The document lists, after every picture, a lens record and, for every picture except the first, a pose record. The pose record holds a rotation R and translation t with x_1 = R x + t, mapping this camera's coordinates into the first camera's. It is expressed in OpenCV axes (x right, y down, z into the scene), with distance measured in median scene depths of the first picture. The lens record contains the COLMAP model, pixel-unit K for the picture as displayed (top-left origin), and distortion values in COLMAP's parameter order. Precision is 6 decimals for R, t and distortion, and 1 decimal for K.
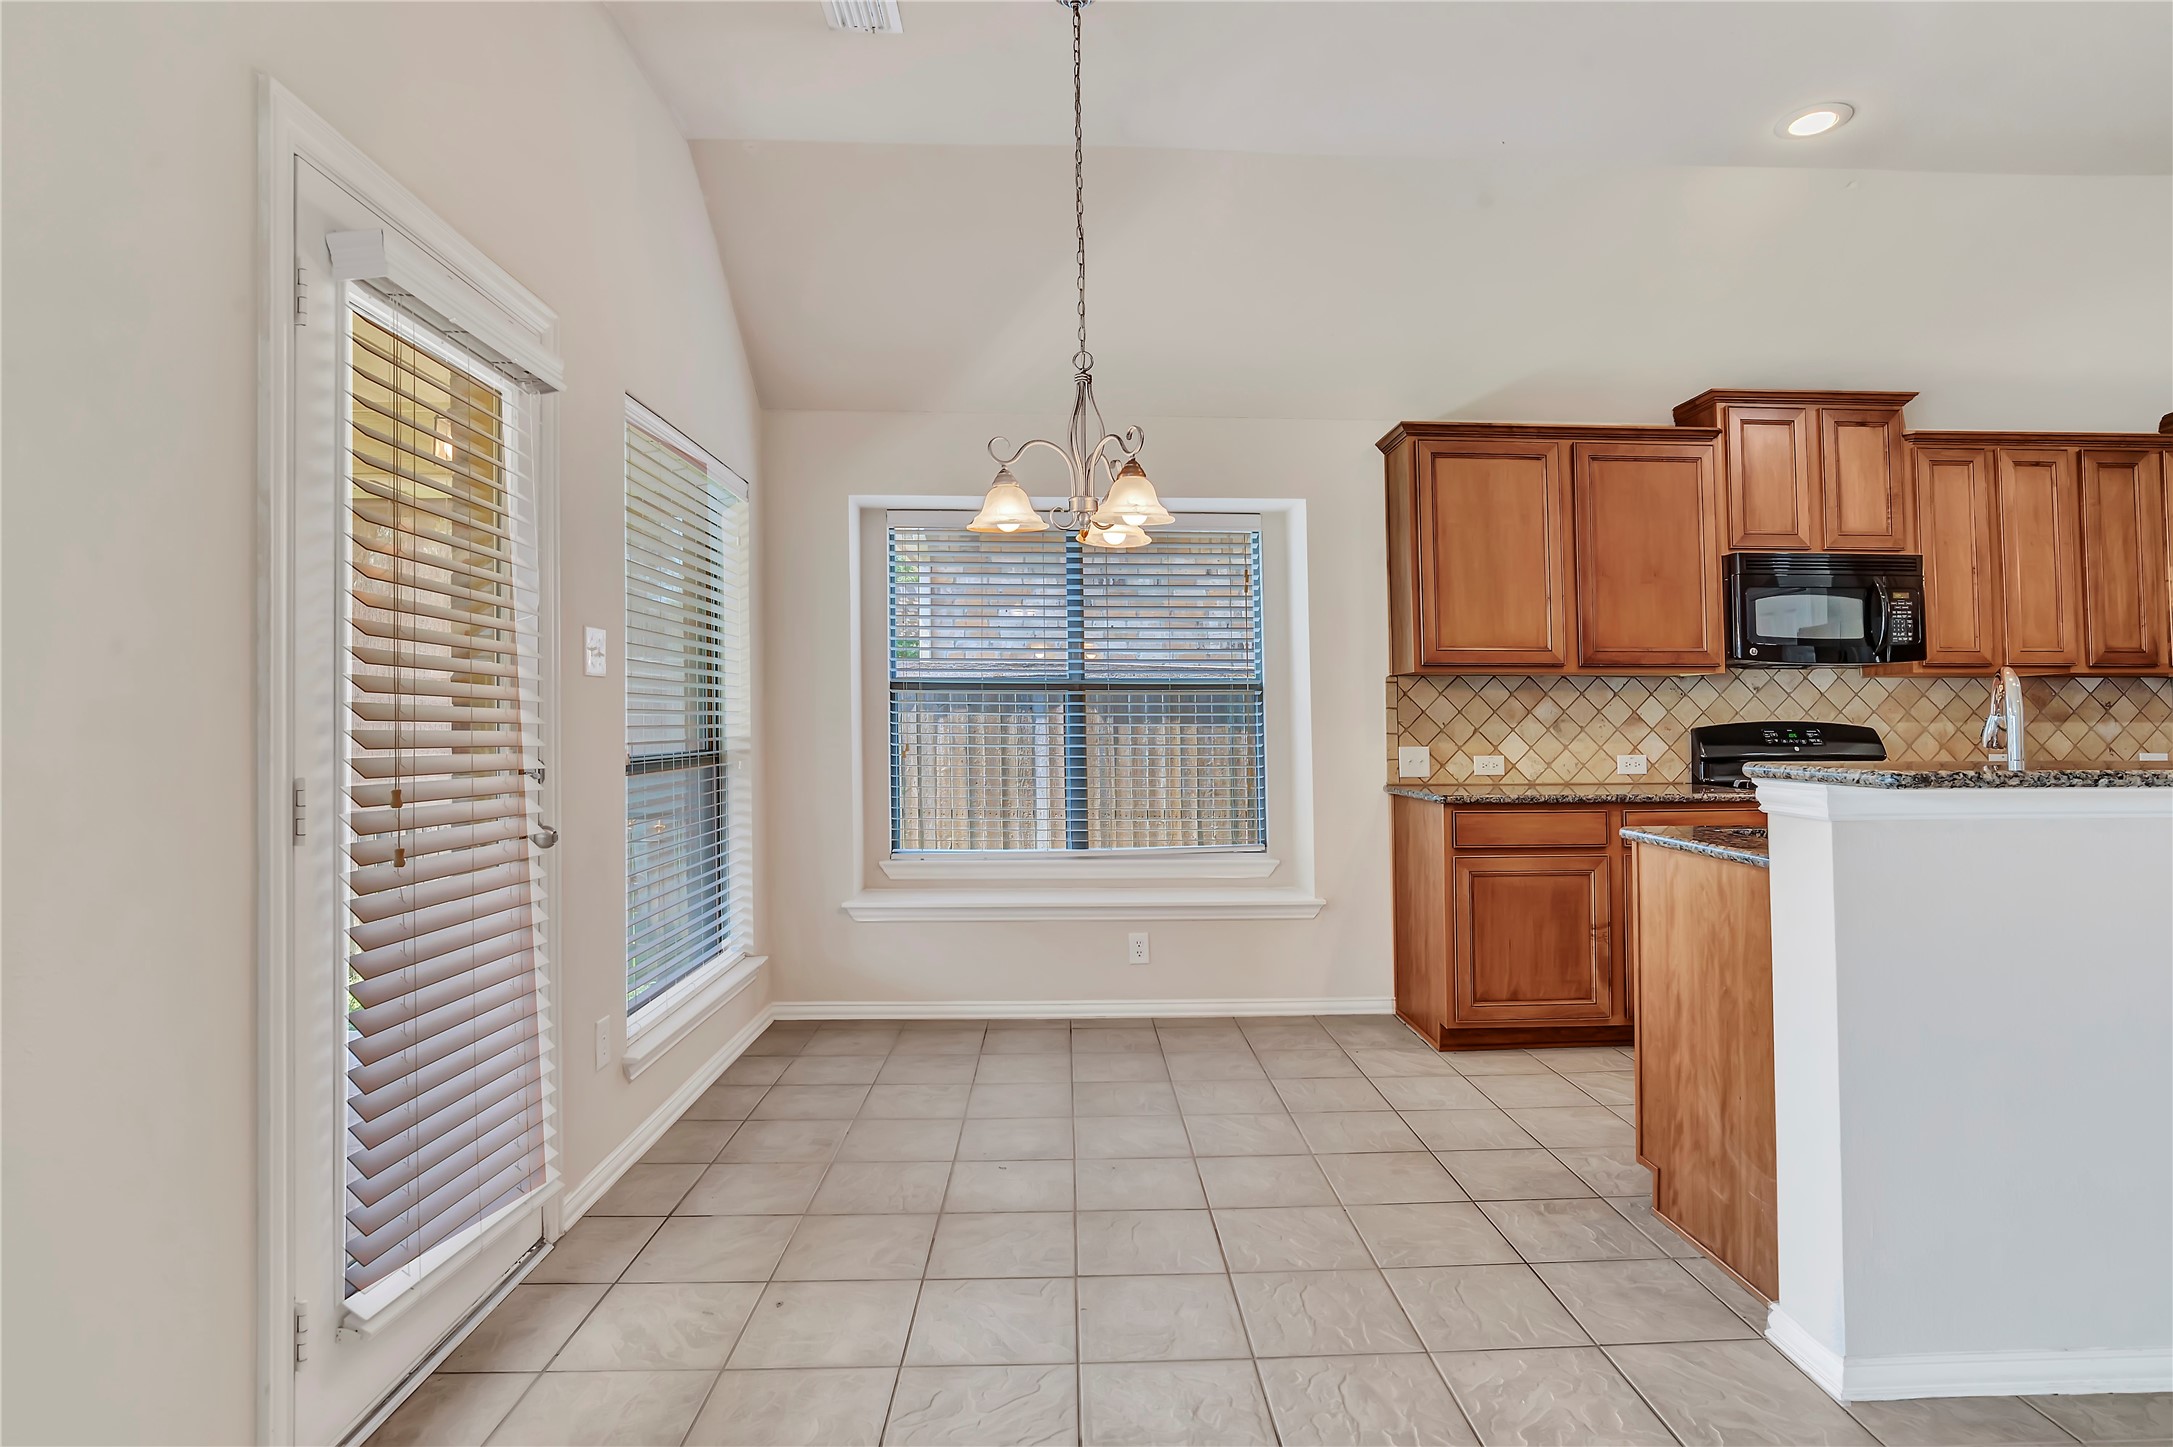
lens RADIAL K [[1114.6, 0, 1092.4], [0, 1114.6, 689.6], [0, 0, 1]] dist [-0.051709, 0.017210]
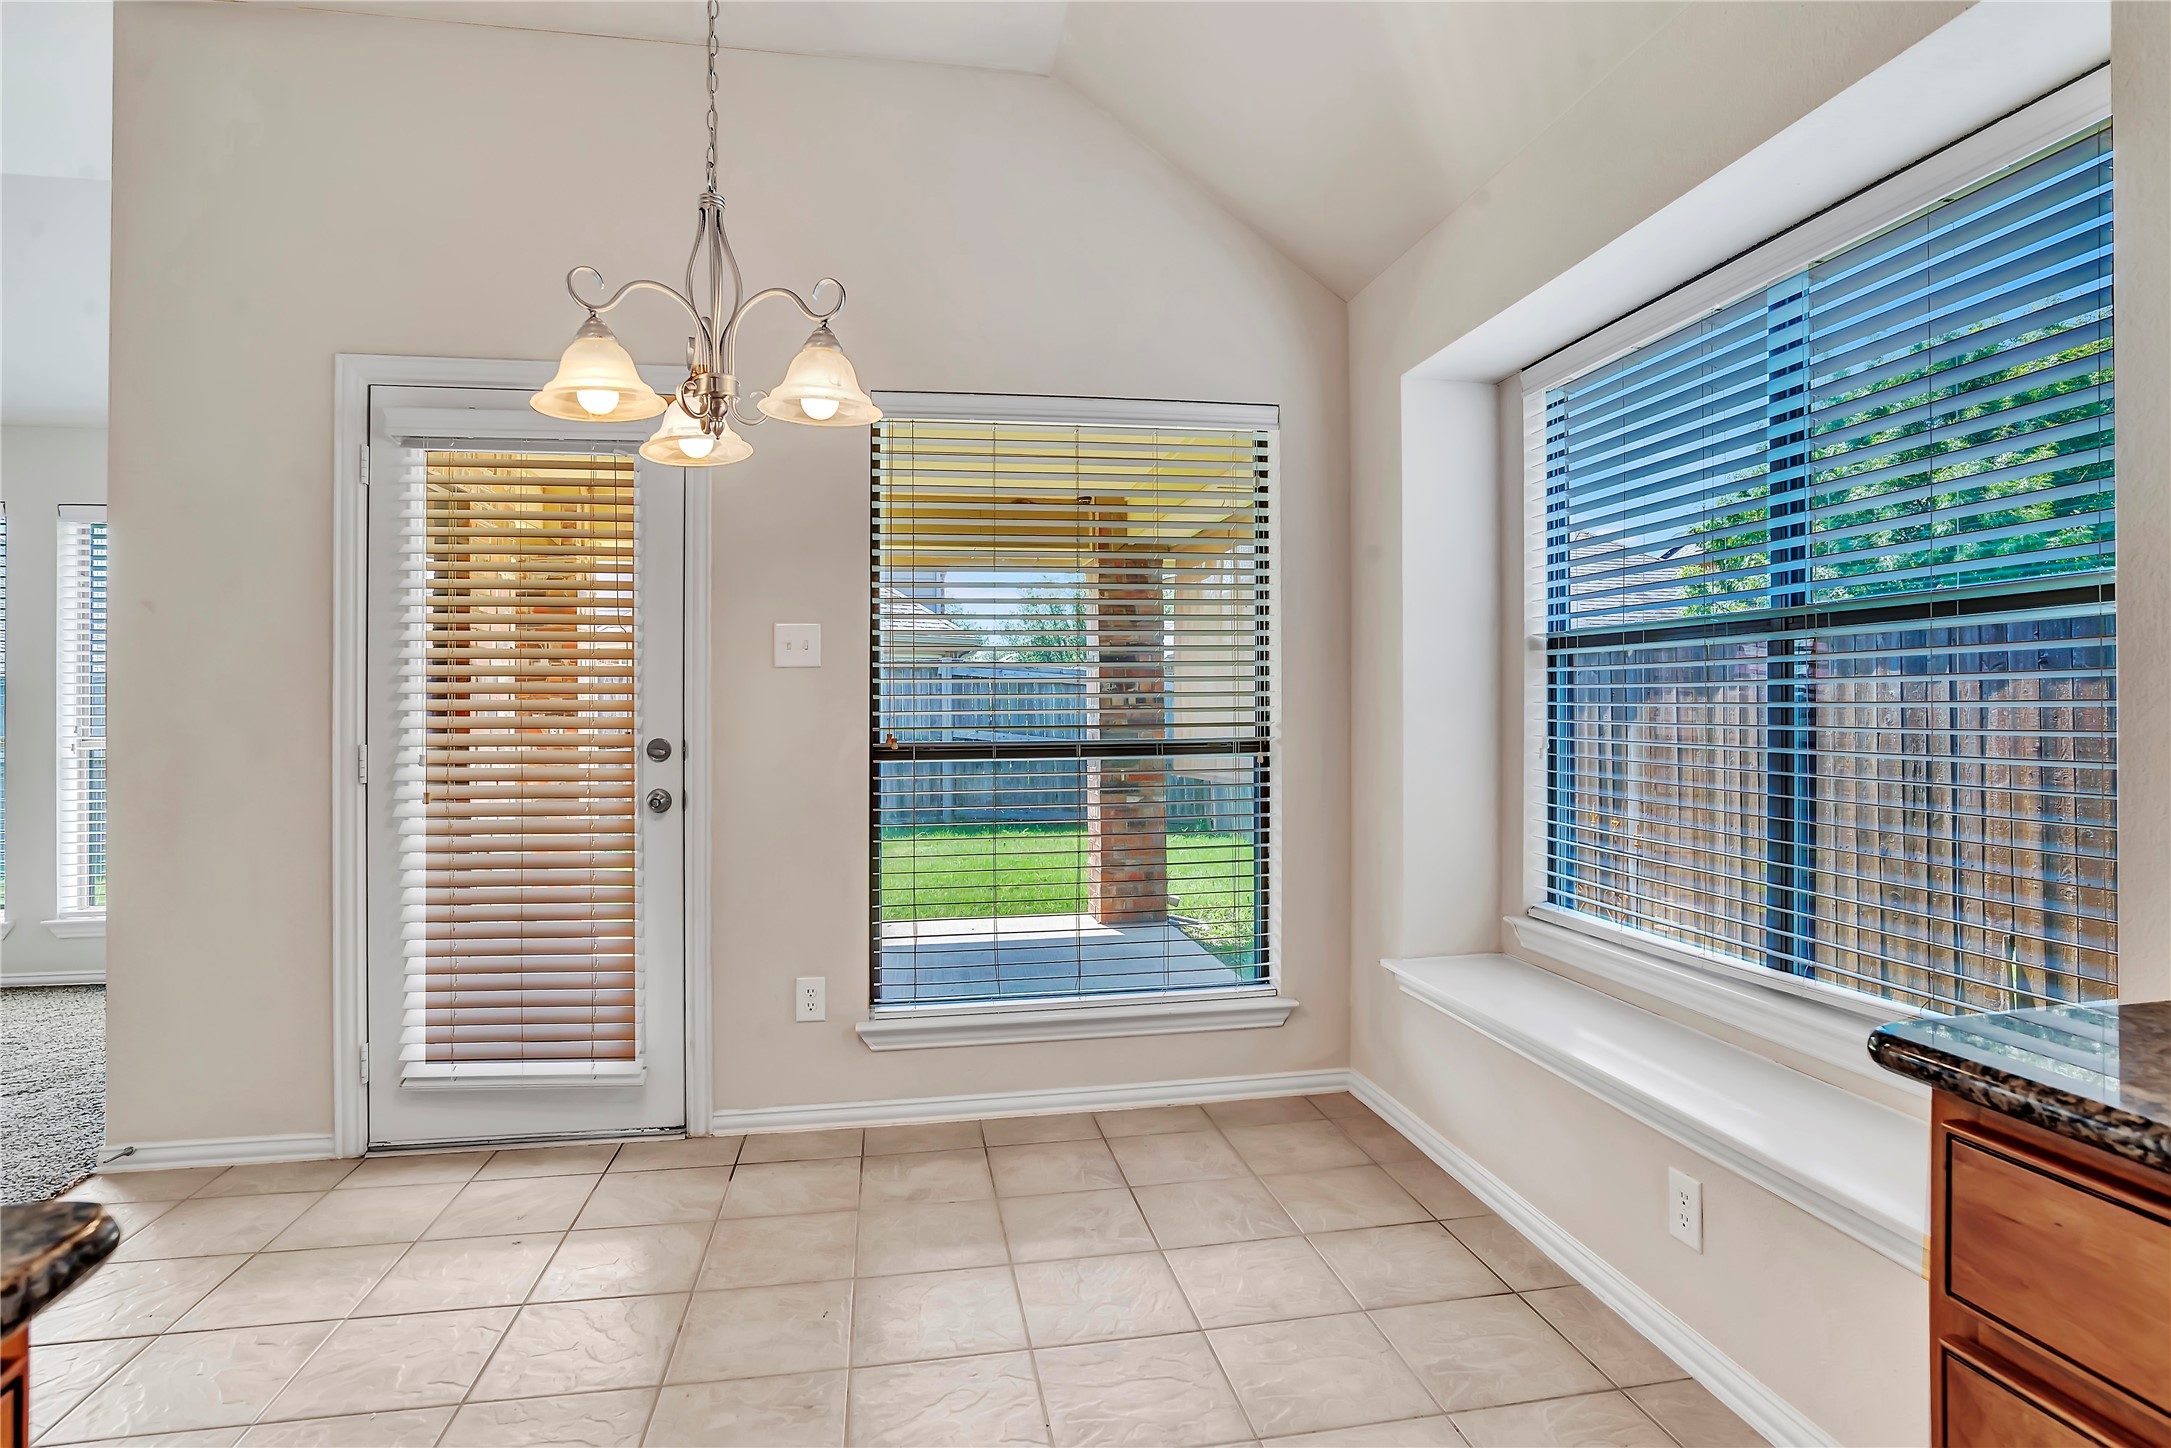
lens RADIAL K [[1113.6, 0, 1093.7], [0, 1113.6, 704.3], [0, 0, 1]] dist [-0.051709, 0.017210]
pose [[0.156574, -0.004176, -0.987657, 0.526921], [0.032878, 0.999459, 0.000986, 0.028747], [0.987119, -0.032626, 0.156627, 0.856142]]
